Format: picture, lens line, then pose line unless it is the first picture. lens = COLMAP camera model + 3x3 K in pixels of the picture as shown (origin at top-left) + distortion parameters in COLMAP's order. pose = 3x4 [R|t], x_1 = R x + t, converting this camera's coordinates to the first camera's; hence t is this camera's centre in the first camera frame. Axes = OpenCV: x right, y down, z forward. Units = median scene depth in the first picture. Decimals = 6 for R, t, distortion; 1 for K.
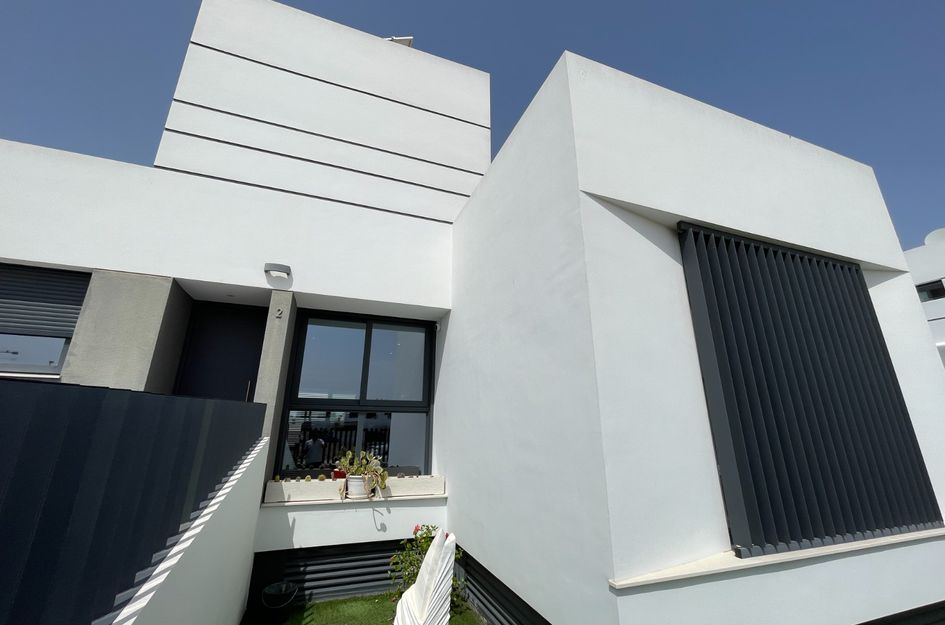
lens RADIAL K [[383.2, 0, 468.9], [0, 383.2, 308.6], [0, 0, 1]] dist [0.001160, 0.000476]
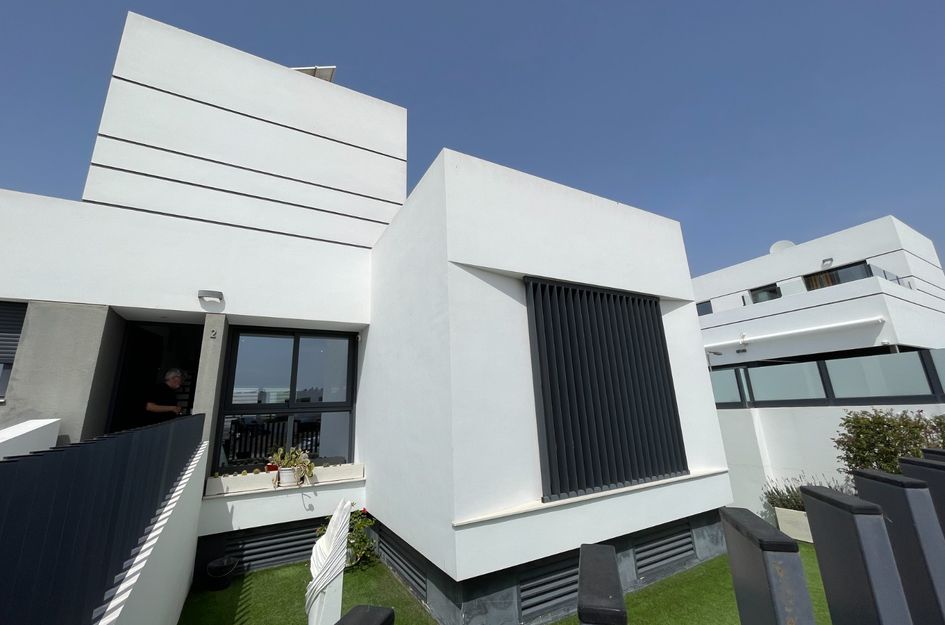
lens RADIAL K [[383.2, 0, 468.4], [0, 383.2, 309.5], [0, 0, 1]] dist [0.001160, 0.000476]
pose [[0.988116, -0.006224, 0.153581, 0.091026], [-0.000550, 0.999030, 0.044026, -0.119608], [-0.153706, -0.043587, 0.987155, -0.265863]]
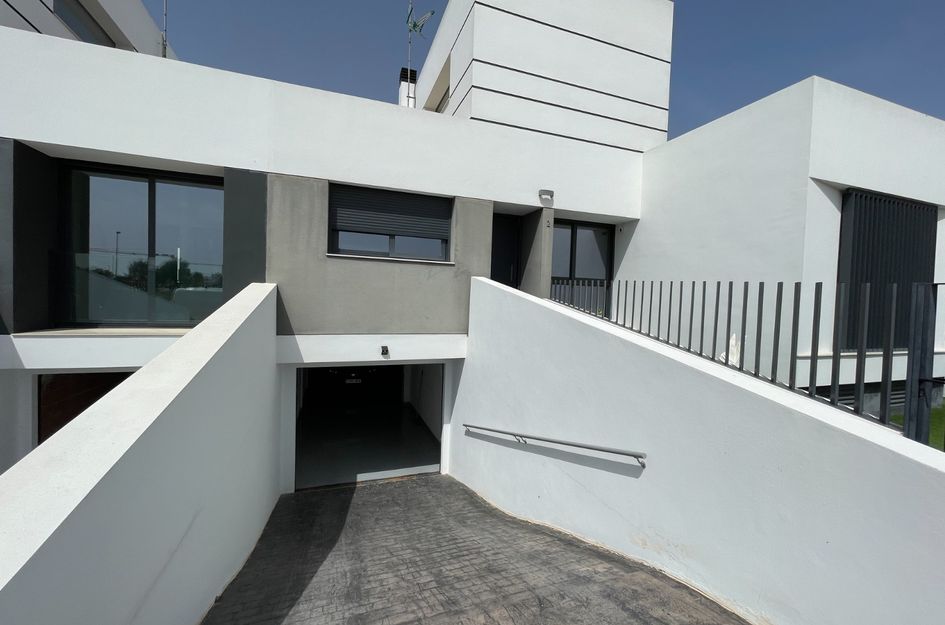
lens RADIAL K [[383.2, 0, 468.3], [0, 383.2, 309.0], [0, 0, 1]] dist [0.001160, 0.000476]
pose [[0.999761, 0.021852, -0.000670, -0.867404], [-0.020426, 0.944573, 0.327666, -0.175187], [0.007793, -0.327574, 0.944793, -0.636452]]
